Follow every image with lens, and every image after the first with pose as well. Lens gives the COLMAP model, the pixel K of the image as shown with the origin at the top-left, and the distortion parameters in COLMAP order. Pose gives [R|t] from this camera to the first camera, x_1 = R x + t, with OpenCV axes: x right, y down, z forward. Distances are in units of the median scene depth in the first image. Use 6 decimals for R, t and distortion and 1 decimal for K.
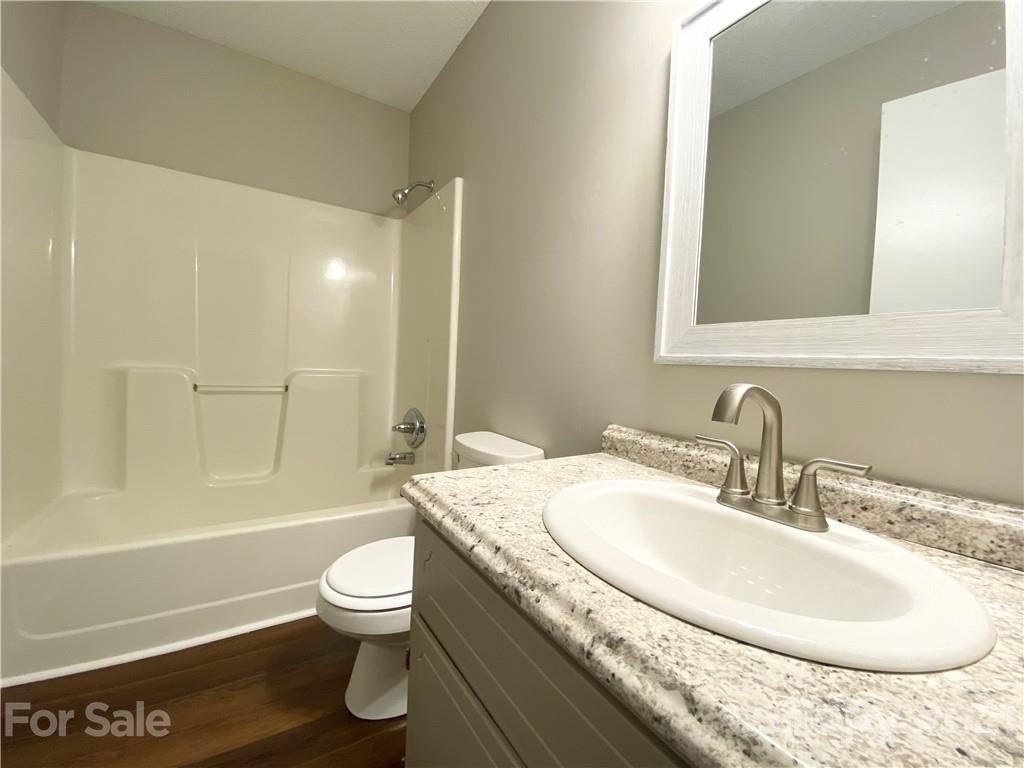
lens RADIAL K [[419.3, 0, 512.0], [0, 419.3, 384.0], [0, 0, 1]] dist [0.031201, -0.027430]
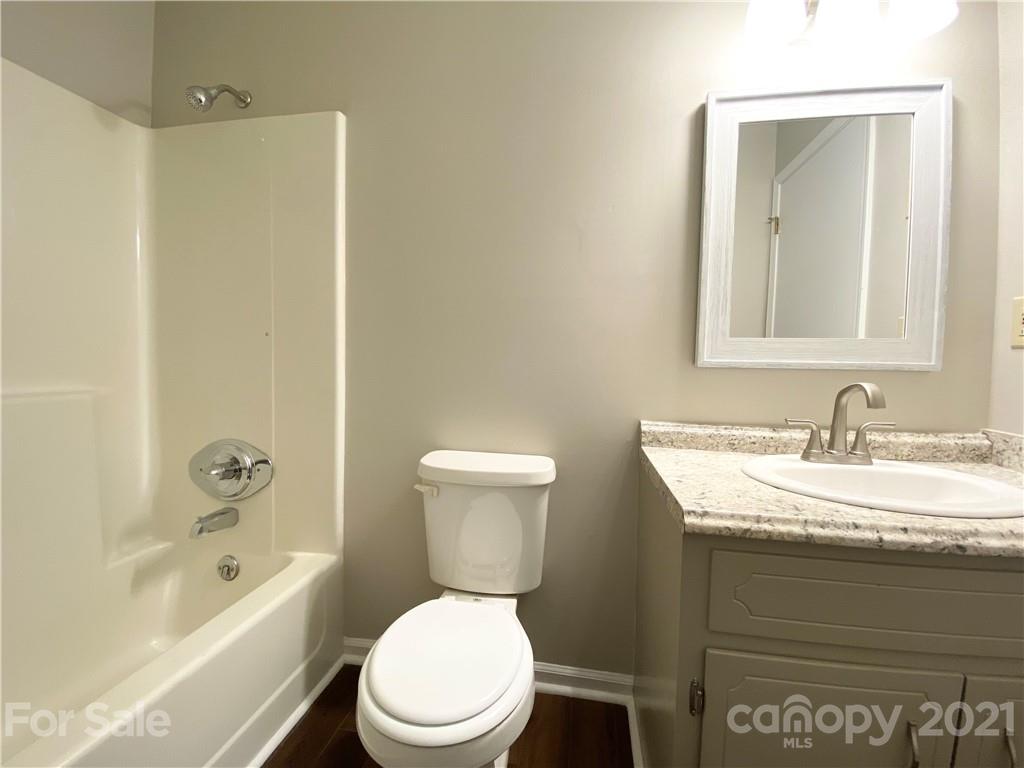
lens RADIAL K [[419.3, 0, 512.0], [0, 419.3, 384.0], [0, 0, 1]] dist [0.031201, -0.027430]
pose [[0.673498, -0.073539, 0.735521, -1.076424], [0.049340, 0.997292, 0.054533, -0.106926], [-0.737540, -0.000437, 0.675303, 0.634513]]
